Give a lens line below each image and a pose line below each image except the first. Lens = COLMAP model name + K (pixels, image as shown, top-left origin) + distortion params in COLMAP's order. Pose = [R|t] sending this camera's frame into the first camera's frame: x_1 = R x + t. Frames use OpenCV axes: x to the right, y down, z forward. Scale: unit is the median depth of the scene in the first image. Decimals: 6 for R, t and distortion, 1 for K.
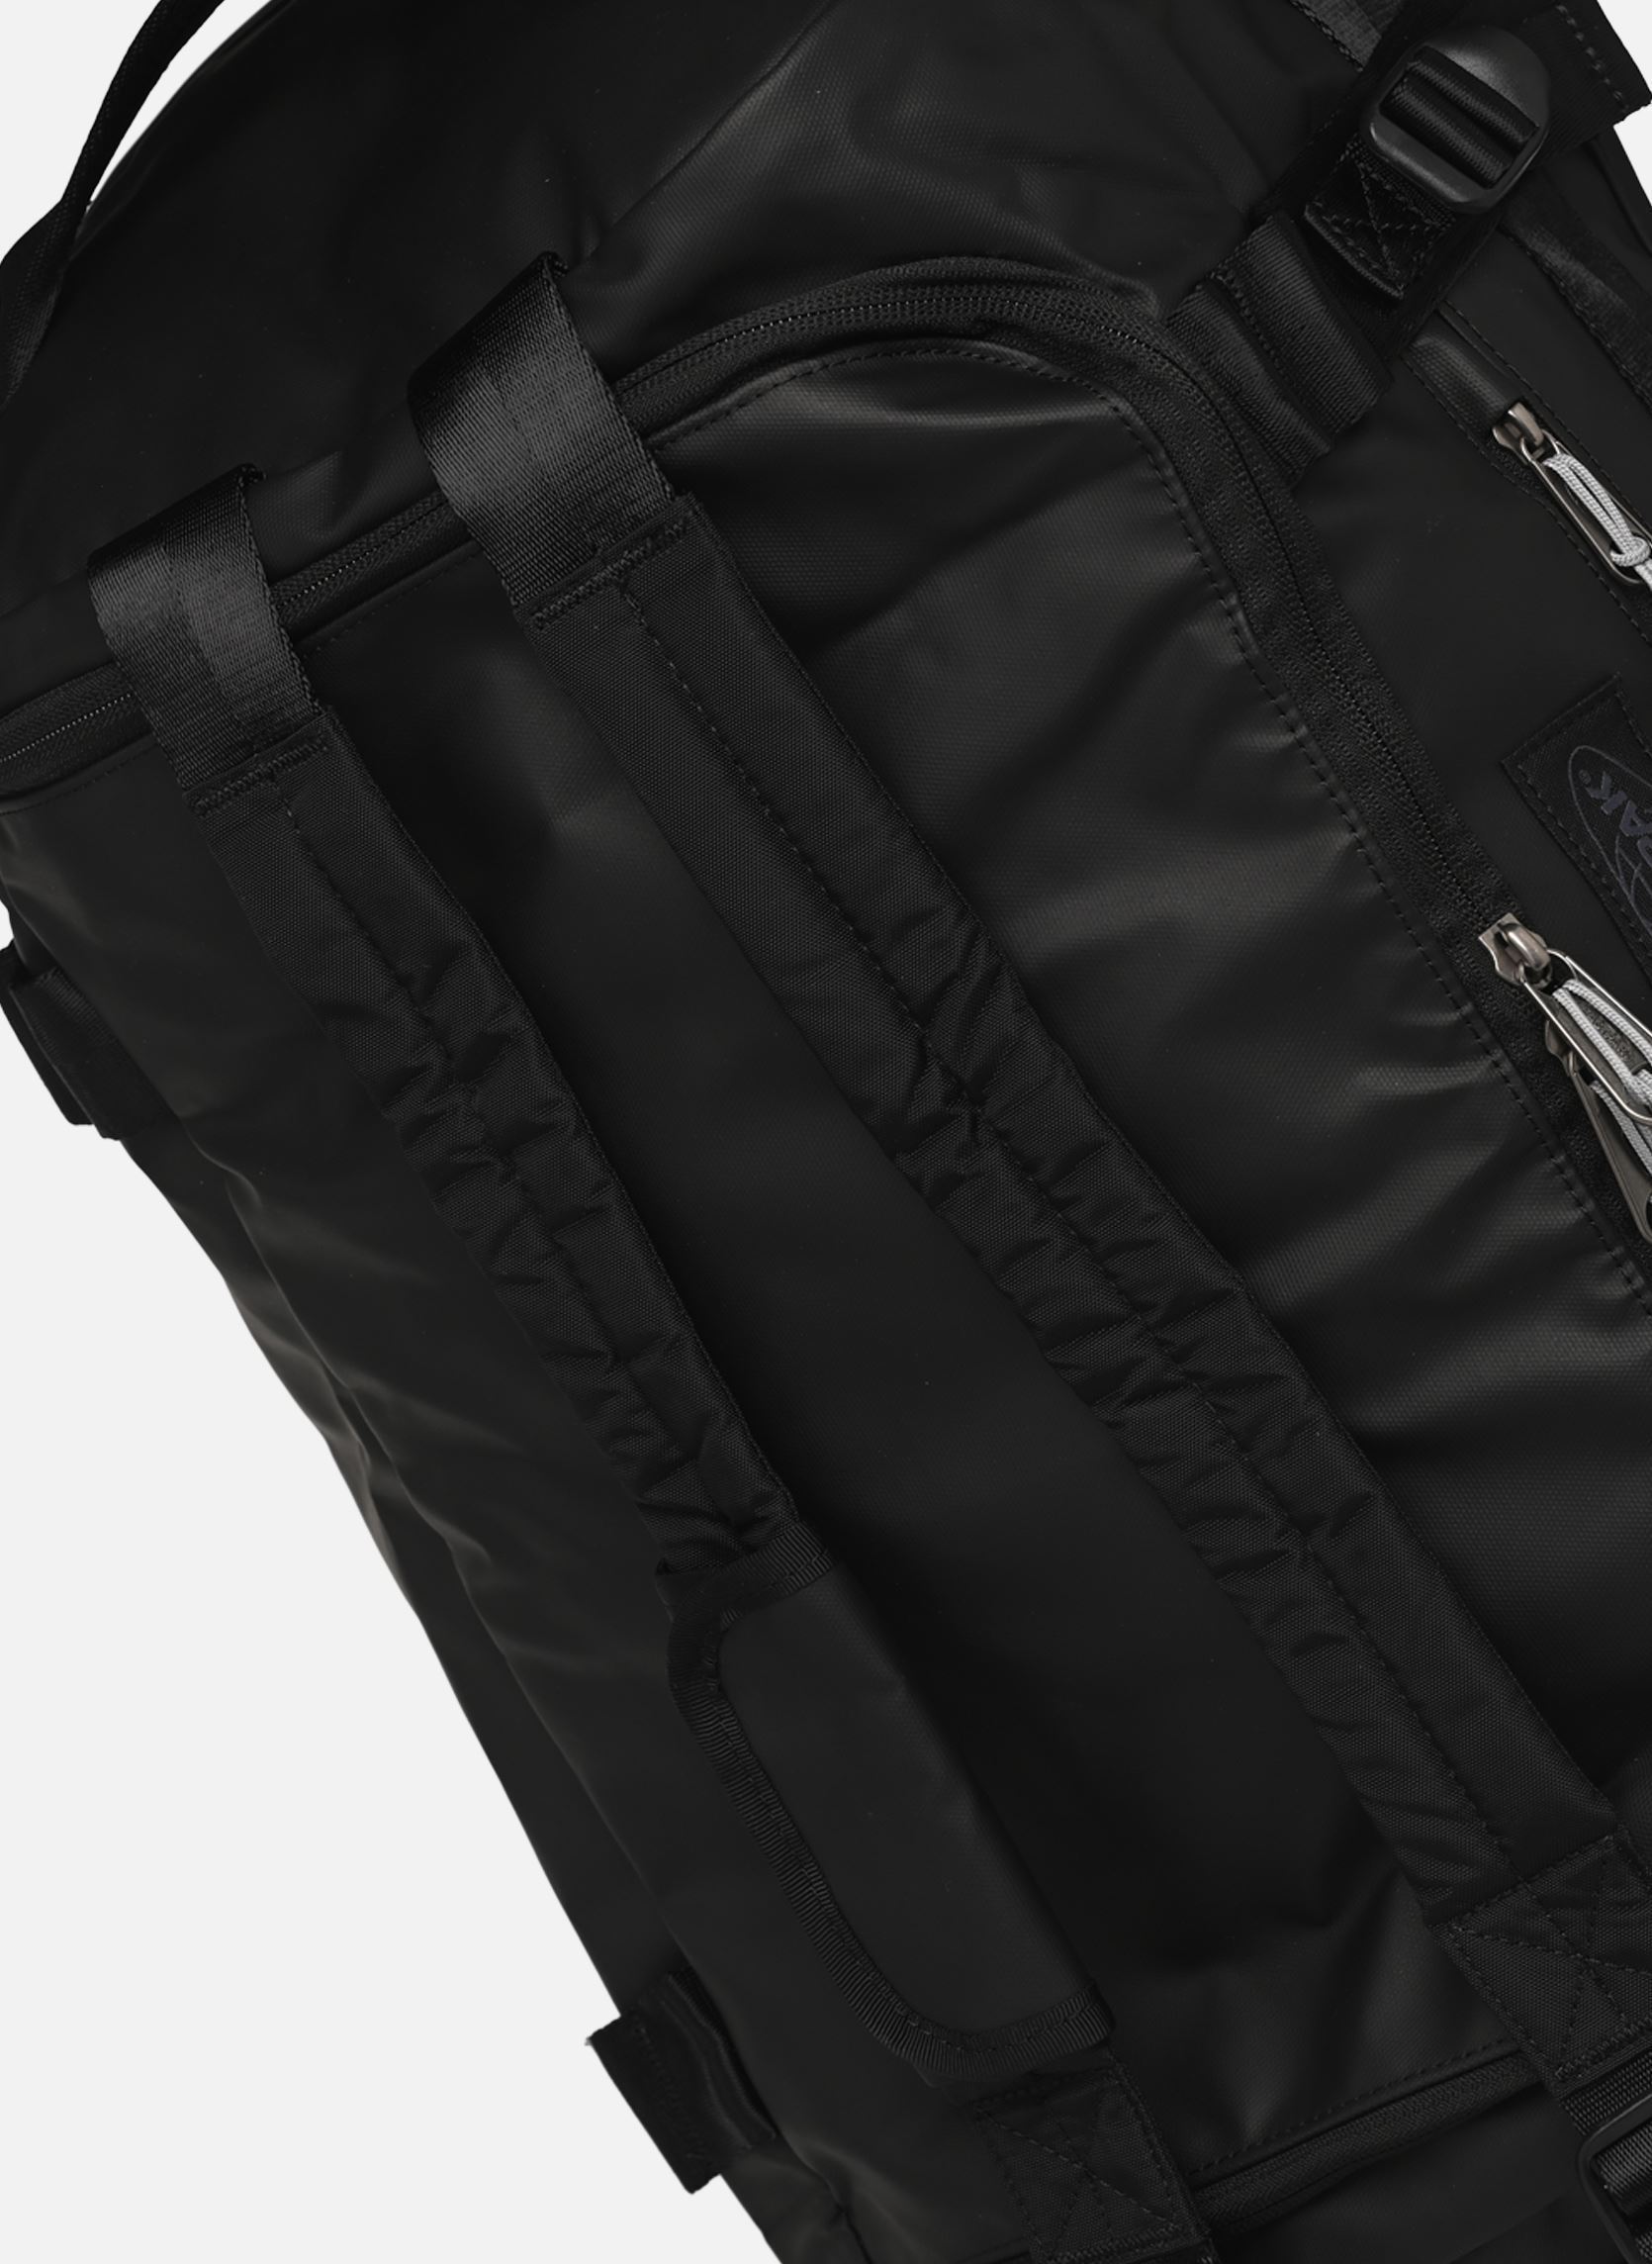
lens RADIAL K [[8295.9, 0, 825.5], [0, 8295.9, 762.2], [0, 0, 1]] dist [-0.098353, 1.891348]
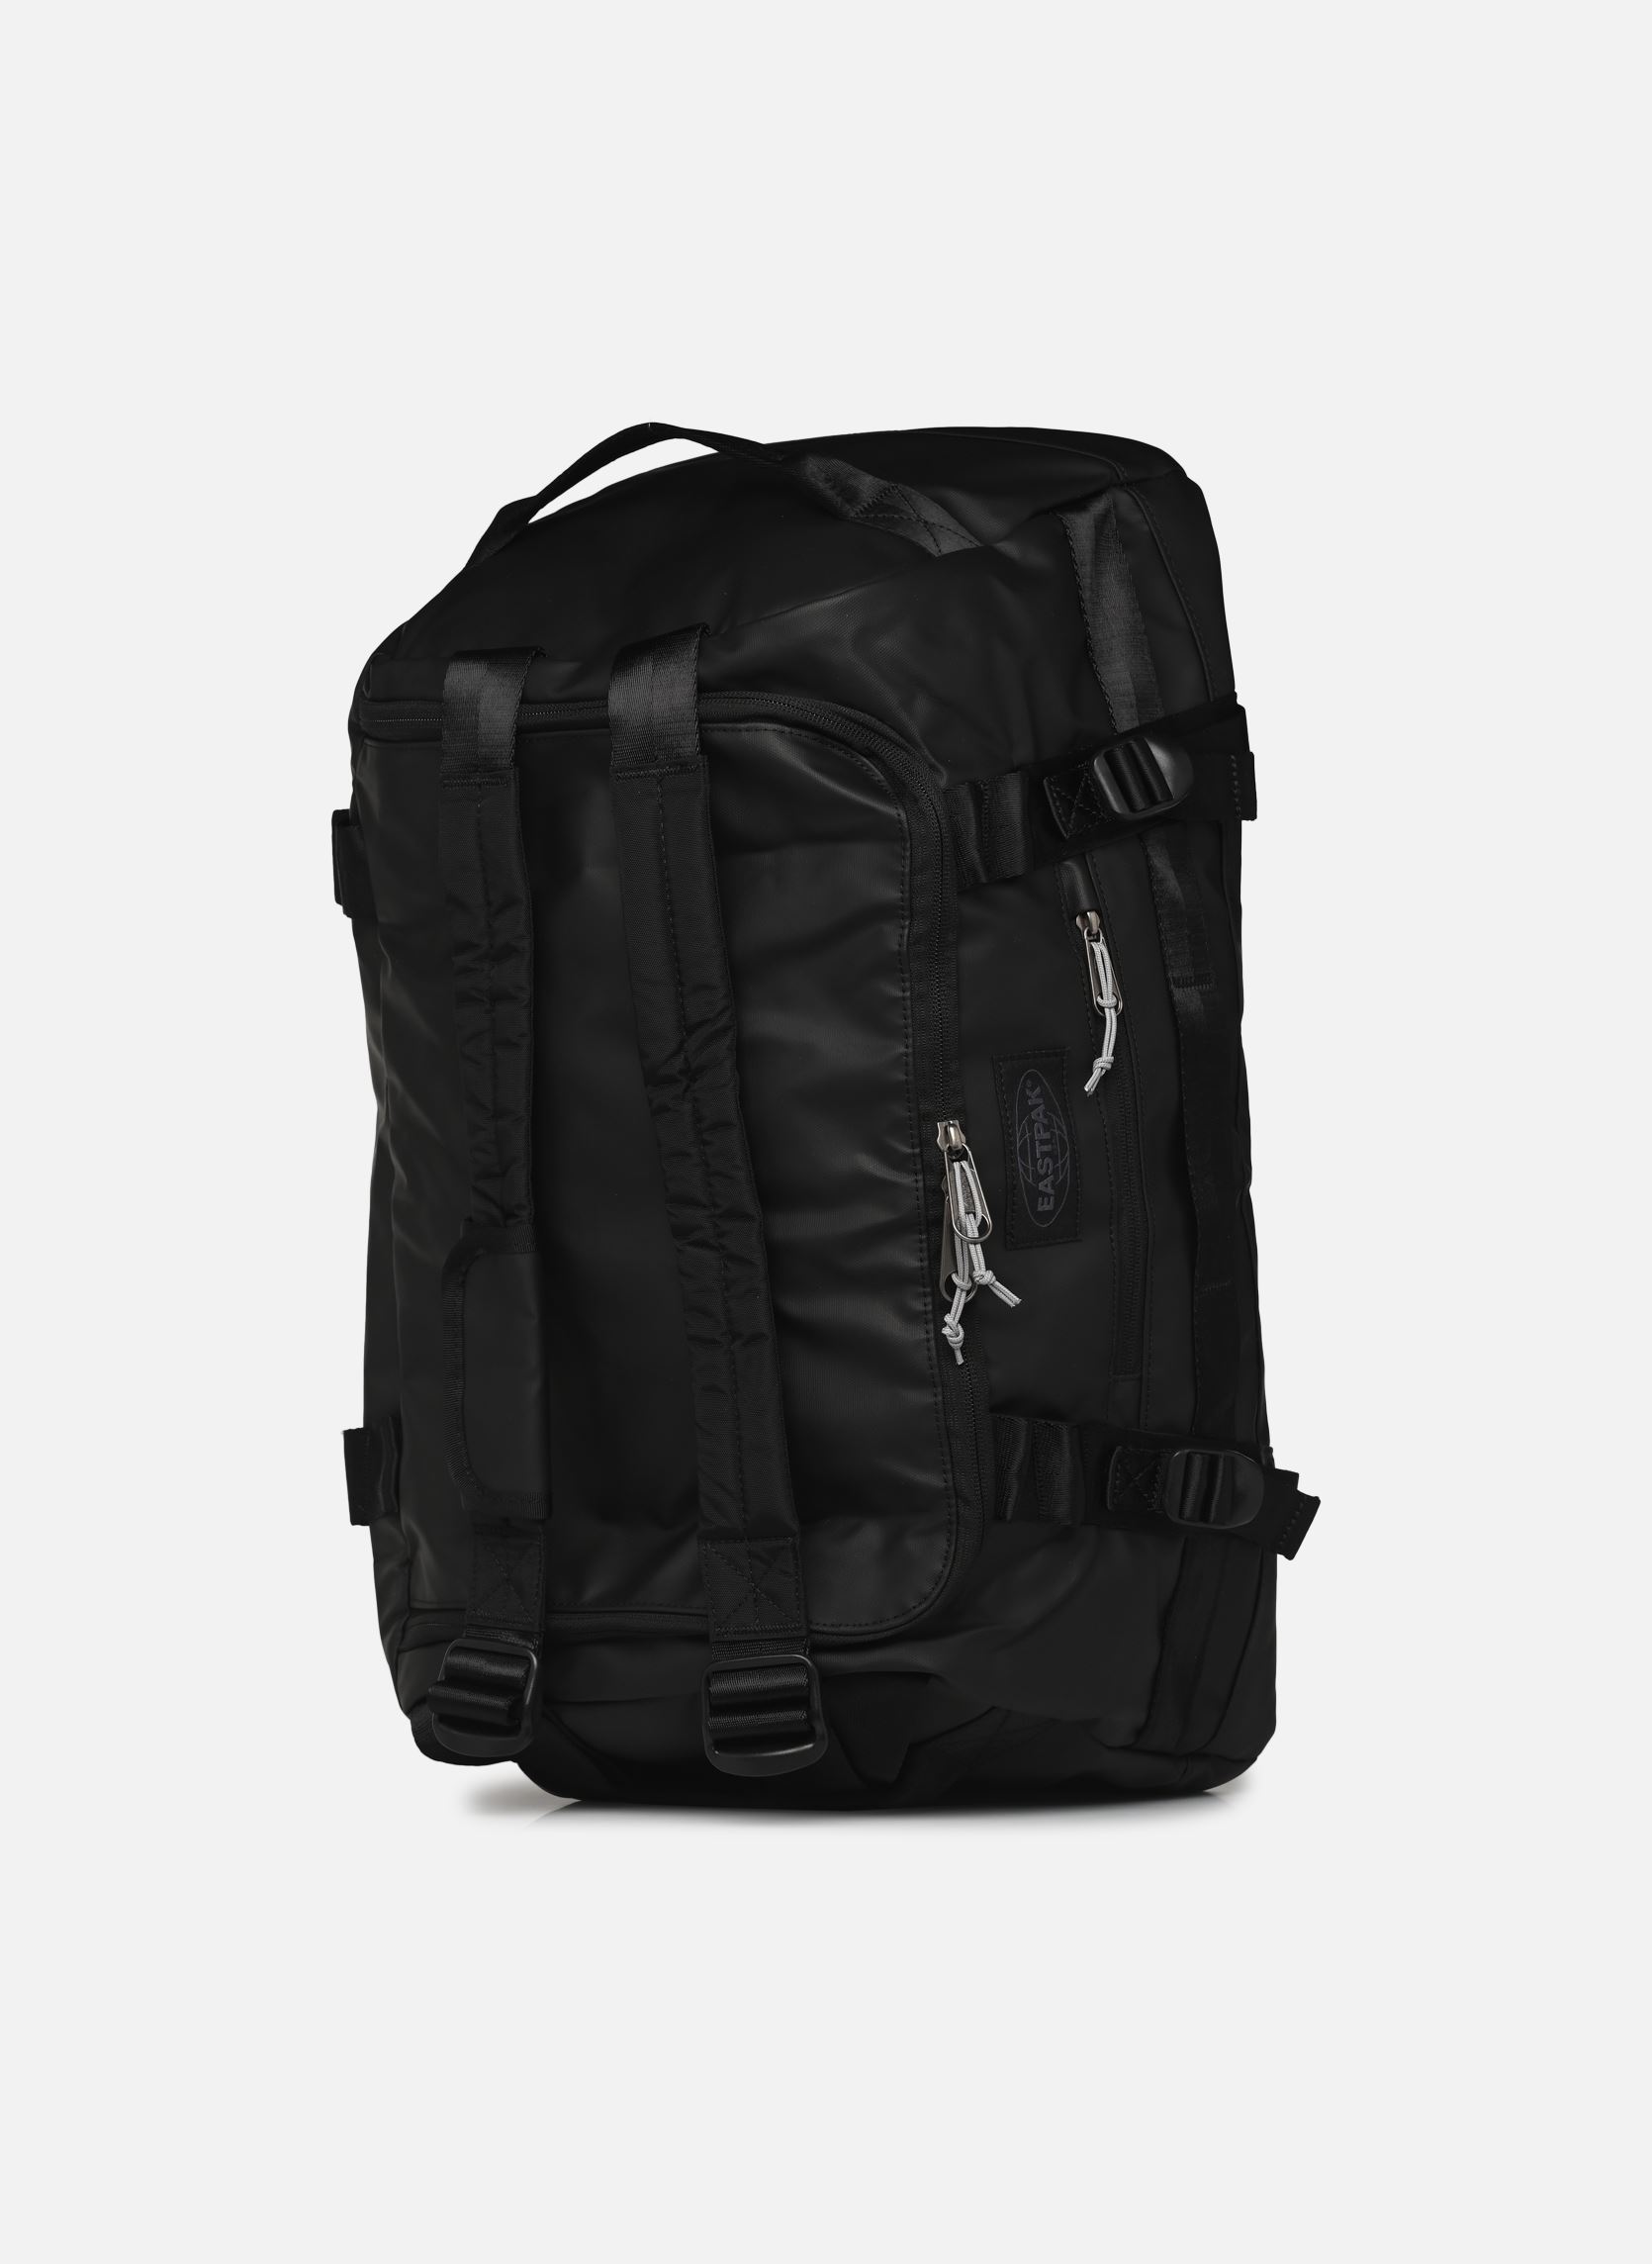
lens RADIAL K [[8295.9, 0, 825.5], [0, 8295.9, 762.2], [0, 0, 1]] dist [-0.098353, 1.891348]
pose [[0.873209, 0.468999, -0.132461, 0.284863], [-0.474381, 0.880256, -0.010527, -0.023034], [0.111663, 0.072030, 0.991132, -1.060607]]
